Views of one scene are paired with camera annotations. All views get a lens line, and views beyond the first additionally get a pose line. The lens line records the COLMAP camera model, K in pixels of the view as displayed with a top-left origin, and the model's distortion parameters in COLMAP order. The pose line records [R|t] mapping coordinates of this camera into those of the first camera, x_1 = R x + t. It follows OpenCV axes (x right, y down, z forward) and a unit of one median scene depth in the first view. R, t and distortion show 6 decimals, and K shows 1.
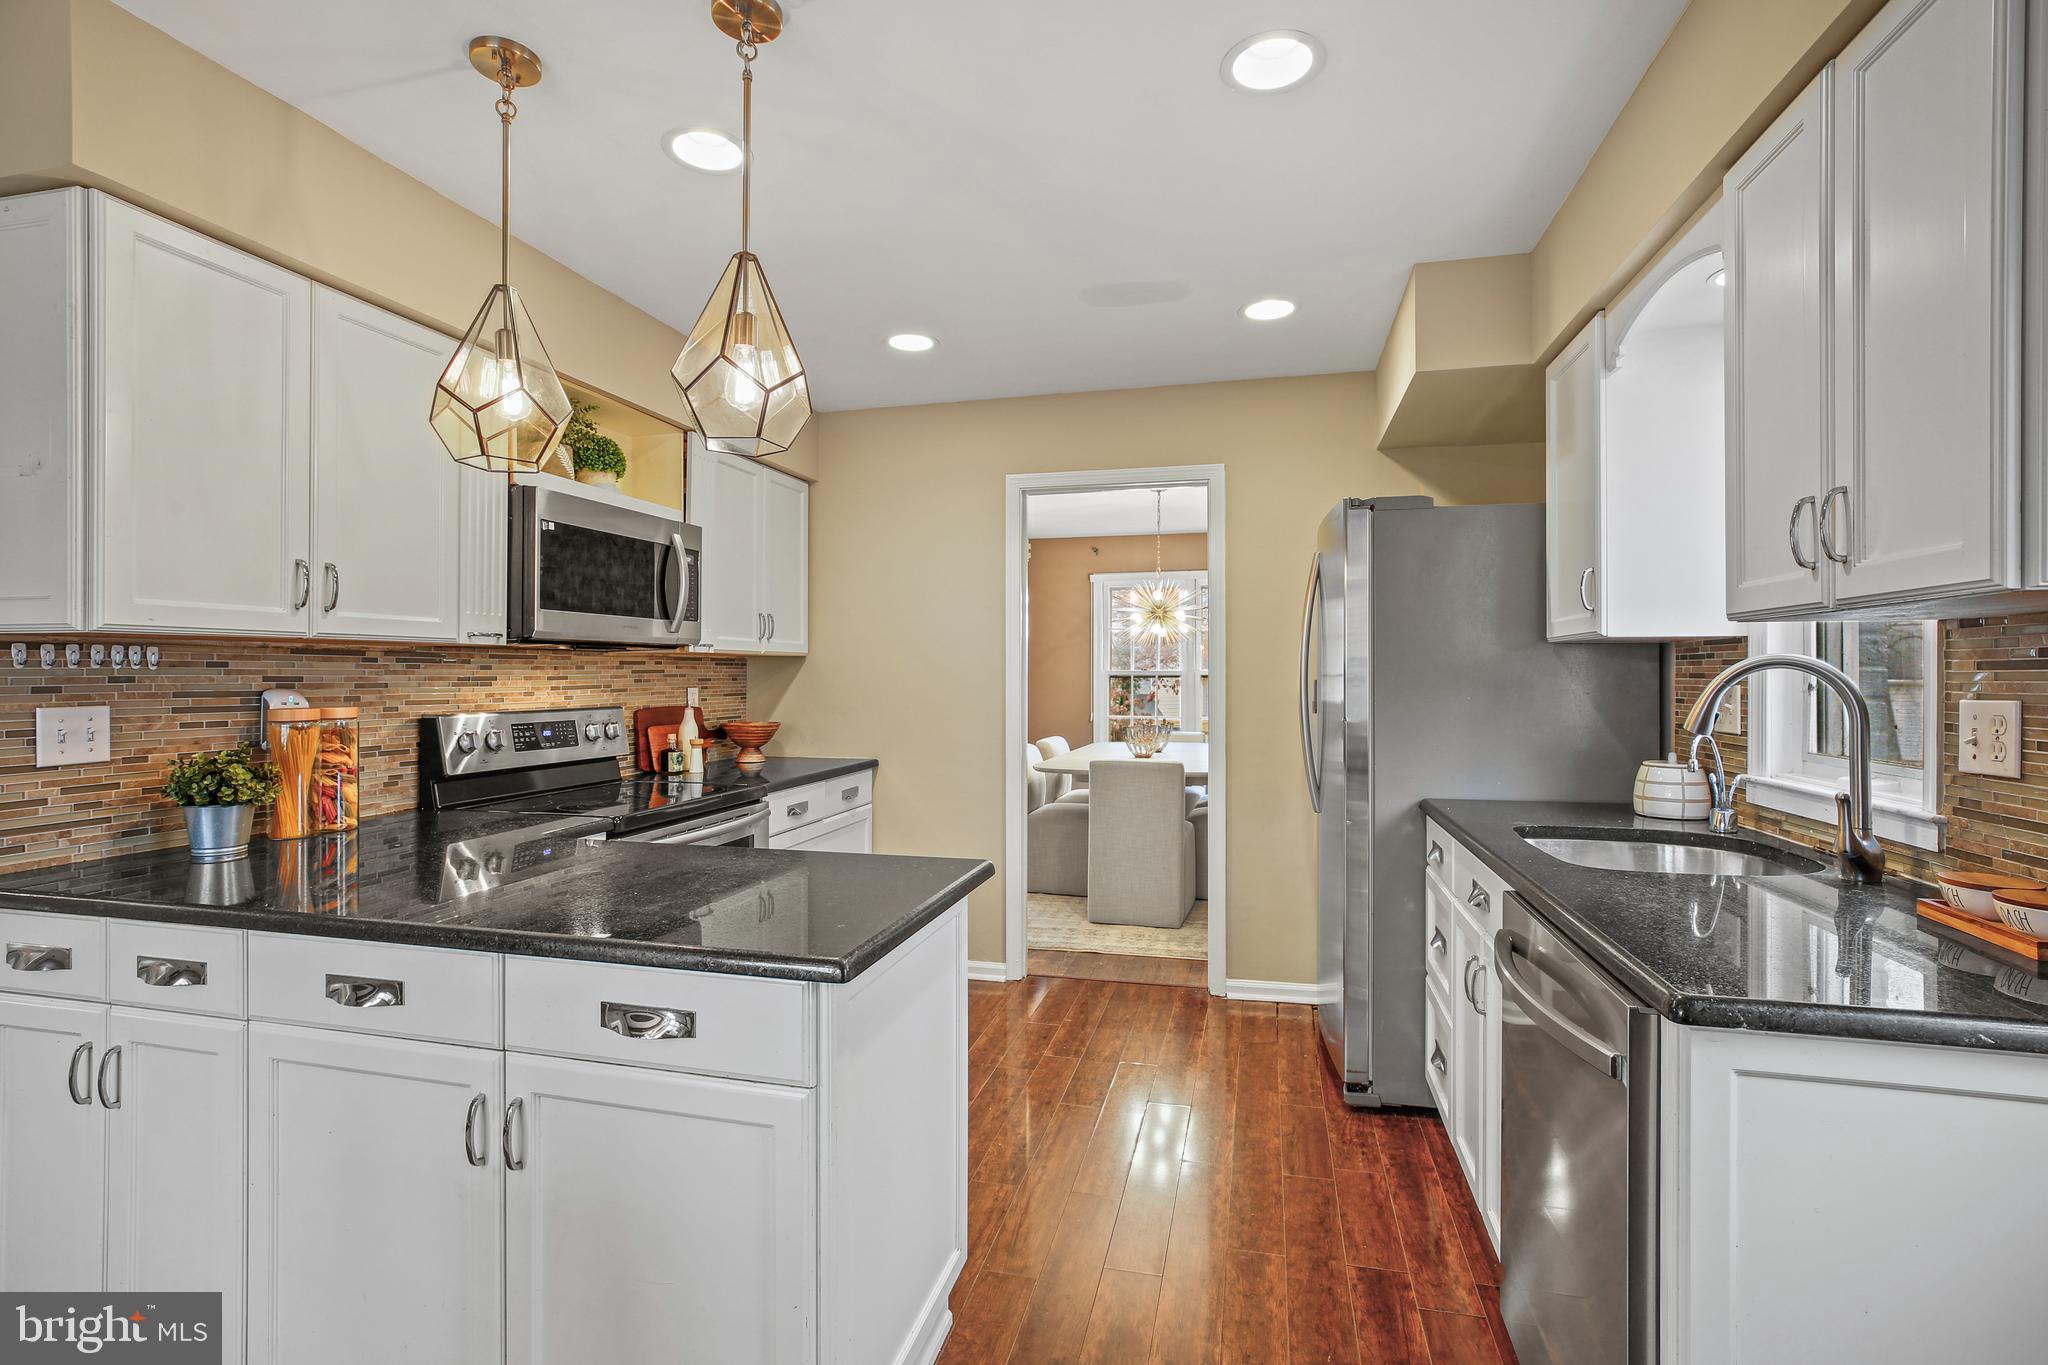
lens RADIAL K [[940.6, 0, 1032.7], [0, 940.6, 671.5], [0, 0, 1]] dist [-0.015681, 0.005155]
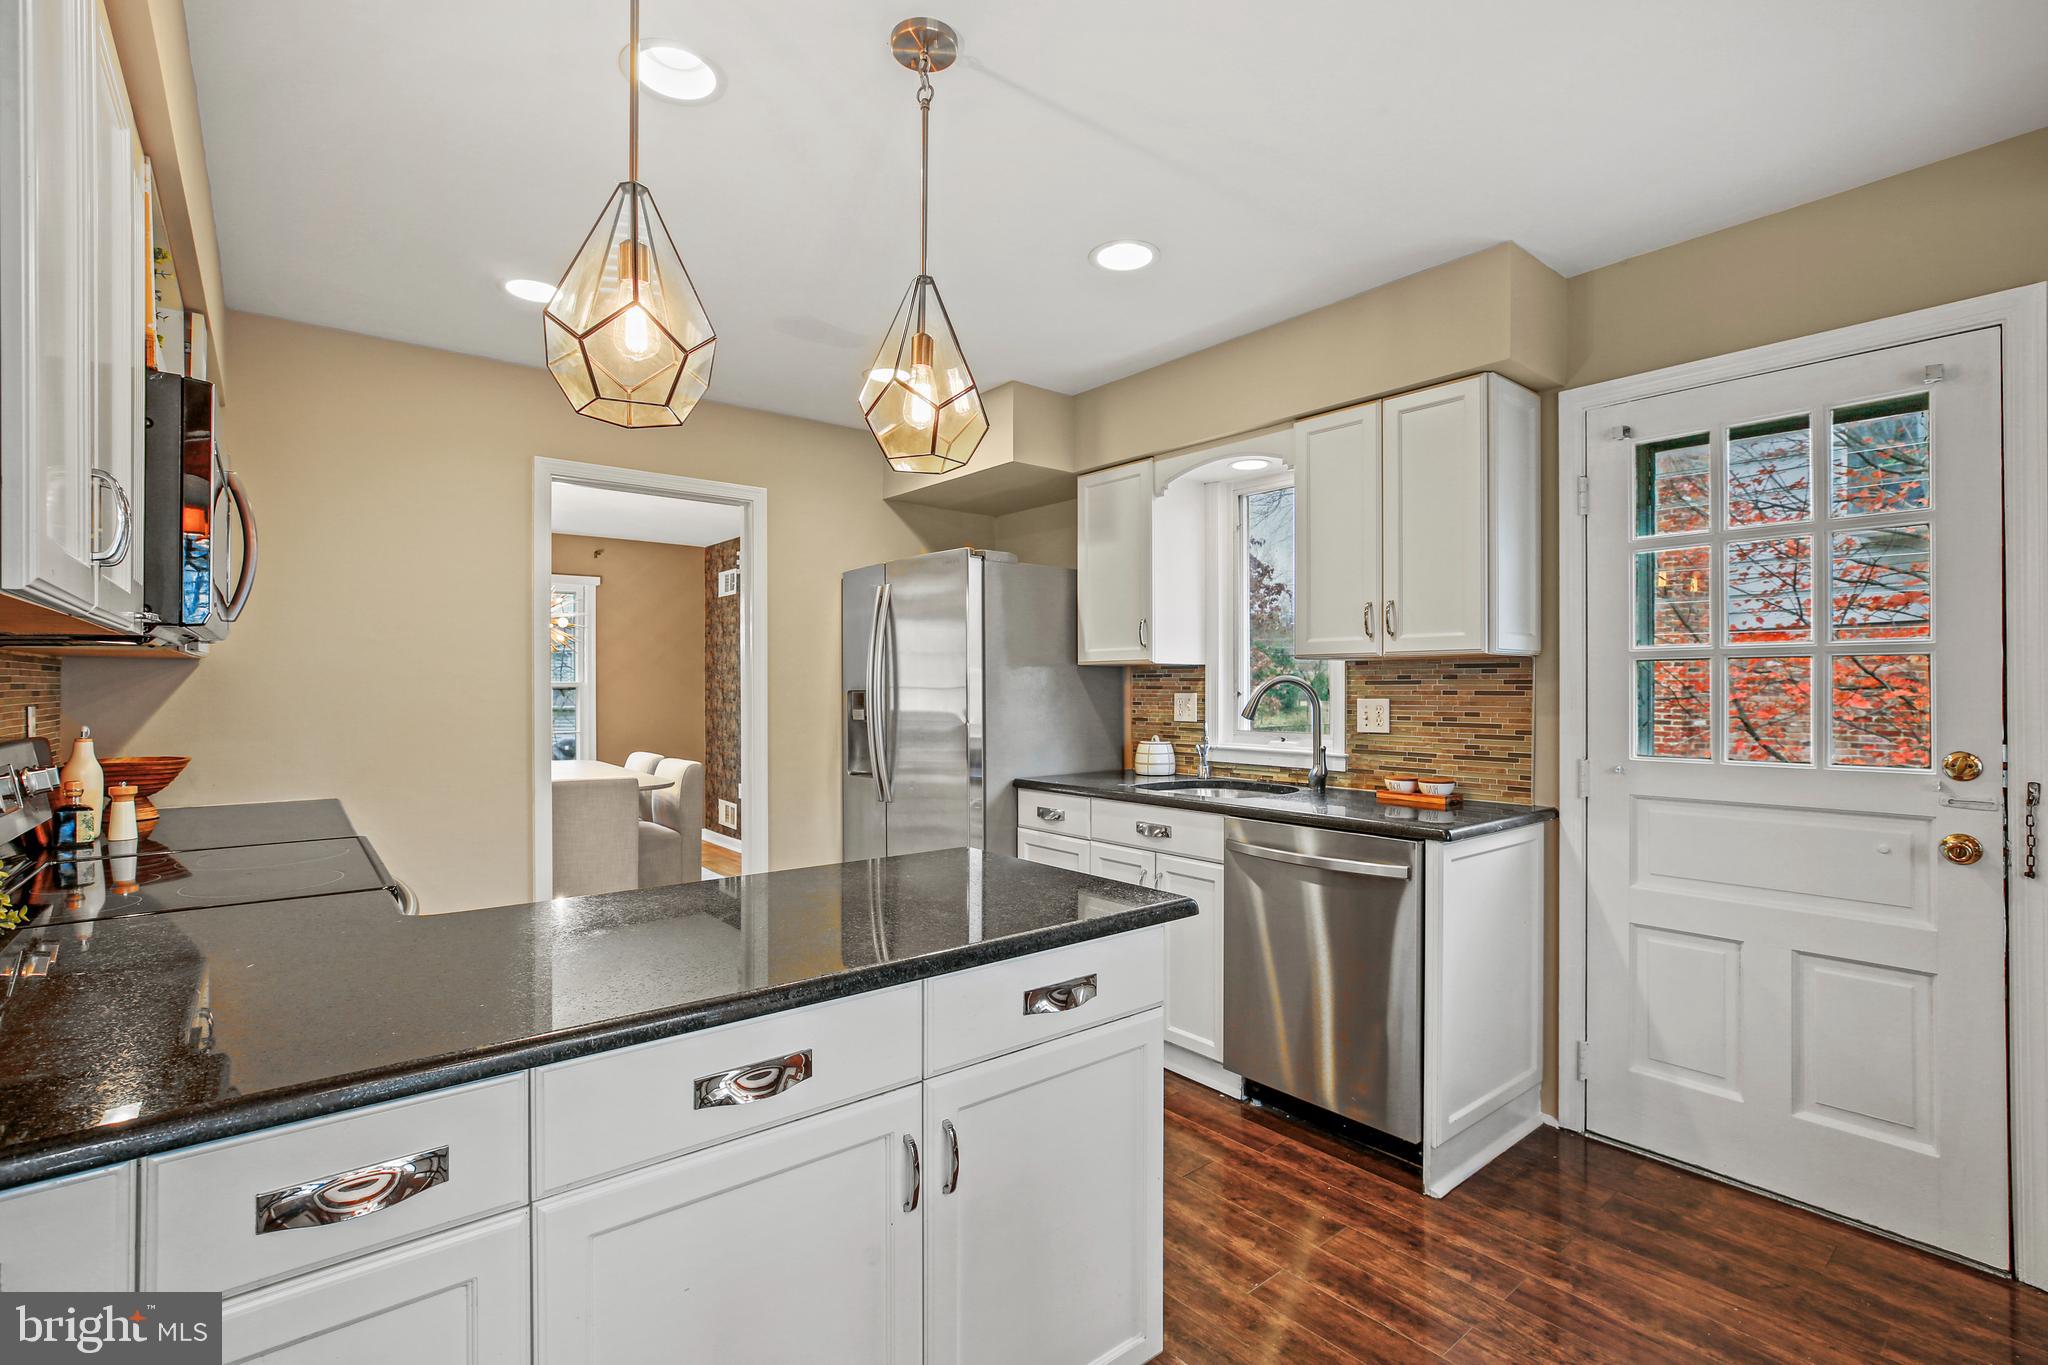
lens RADIAL K [[940.6, 0, 1044.4], [0, 940.6, 685.6], [0, 0, 1]] dist [-0.015681, 0.005155]
pose [[0.587289, 0.002573, 0.809373, -0.702701], [-0.001838, 0.999997, -0.001845, 0.003441], [-0.809375, -0.000404, 0.587292, 0.189311]]
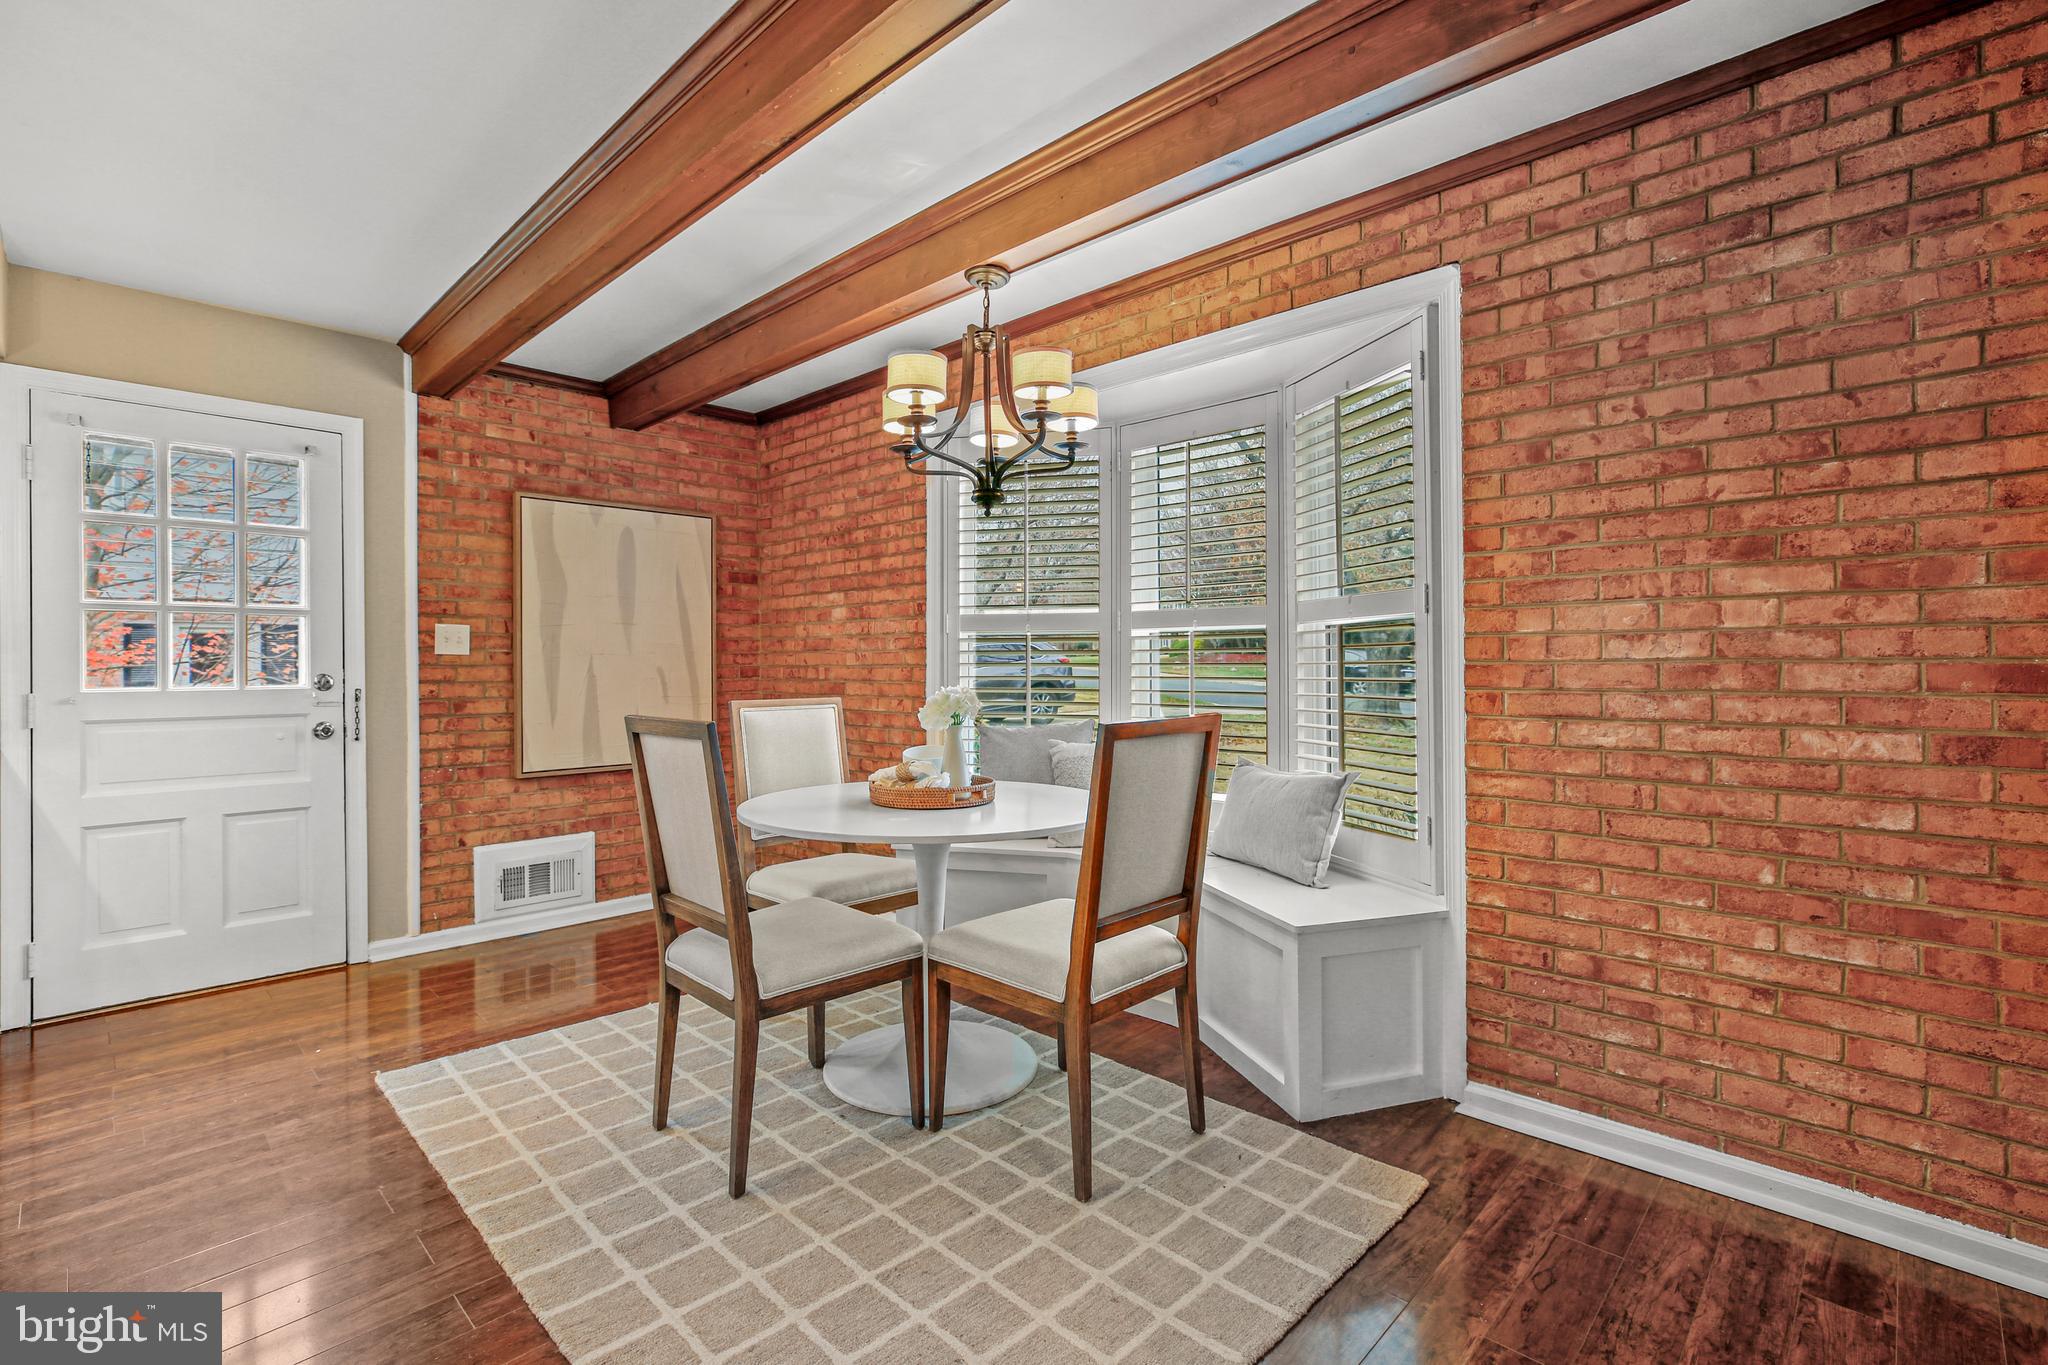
lens RADIAL K [[940.6, 0, 1019.6], [0, 940.6, 672.7], [0, 0, 1]] dist [-0.015681, 0.005155]
pose [[-0.861323, -0.000409, 0.508058, -1.189696], [0.003085, 0.999977, 0.006036, 0.051469], [-0.508049, 0.006766, -0.861301, 0.696385]]
